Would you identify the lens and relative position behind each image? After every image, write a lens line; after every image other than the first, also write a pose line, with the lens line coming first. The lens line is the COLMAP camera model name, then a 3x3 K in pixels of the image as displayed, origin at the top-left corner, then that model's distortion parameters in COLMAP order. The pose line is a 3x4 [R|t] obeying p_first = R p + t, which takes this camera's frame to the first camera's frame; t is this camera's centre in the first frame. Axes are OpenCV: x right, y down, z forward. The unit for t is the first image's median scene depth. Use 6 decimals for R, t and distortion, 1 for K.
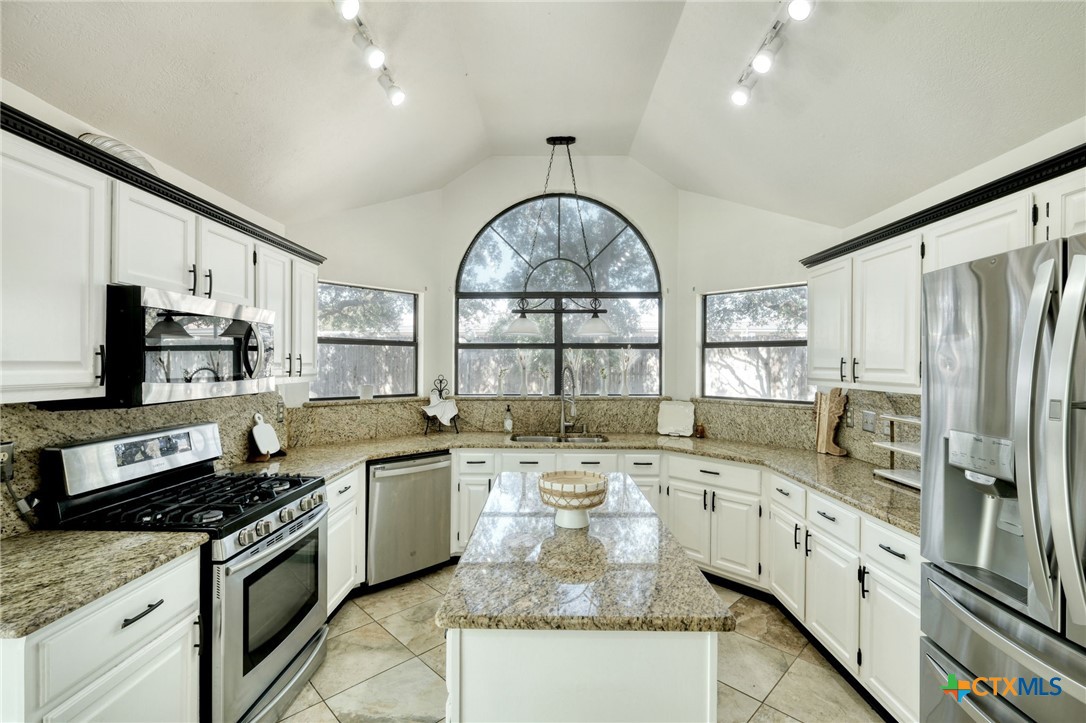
lens RADIAL K [[503.6, 0, 545.5], [0, 503.6, 362.3], [0, 0, 1]] dist [-0.002536, -0.000130]
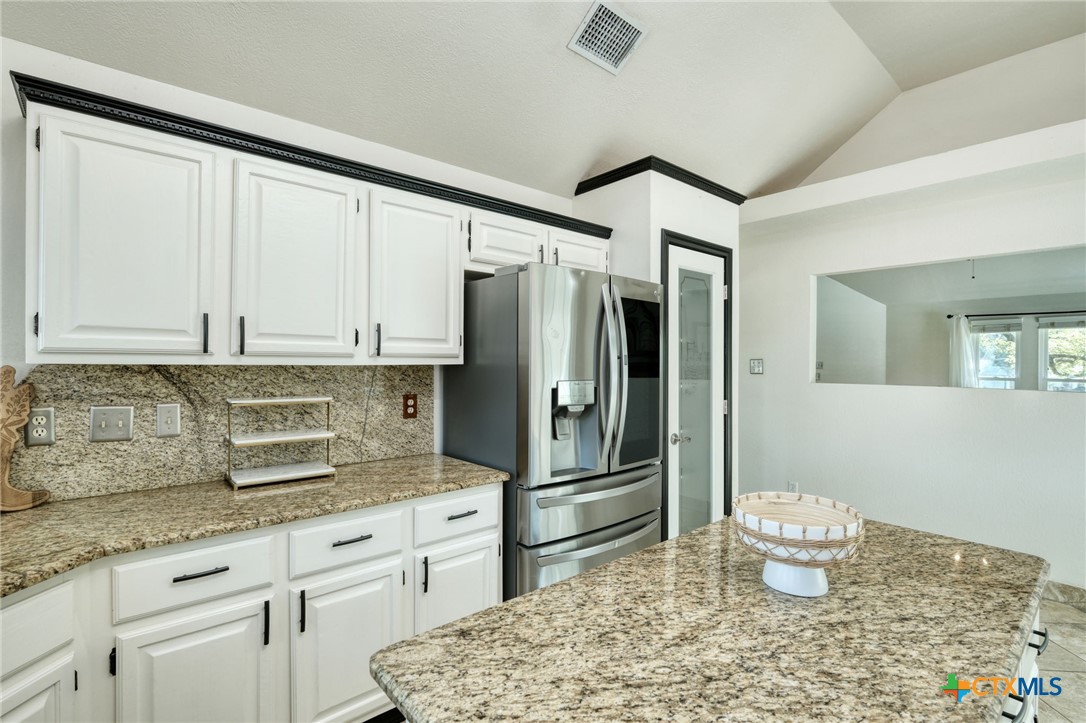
lens RADIAL K [[503.6, 0, 548.9], [0, 503.6, 367.3], [0, 0, 1]] dist [-0.002536, -0.000130]
pose [[-0.672833, -0.017819, 0.739580, -0.118418], [-0.013202, 0.999840, 0.012079, 0.041202], [-0.739677, -0.001637, -0.672960, 1.044443]]
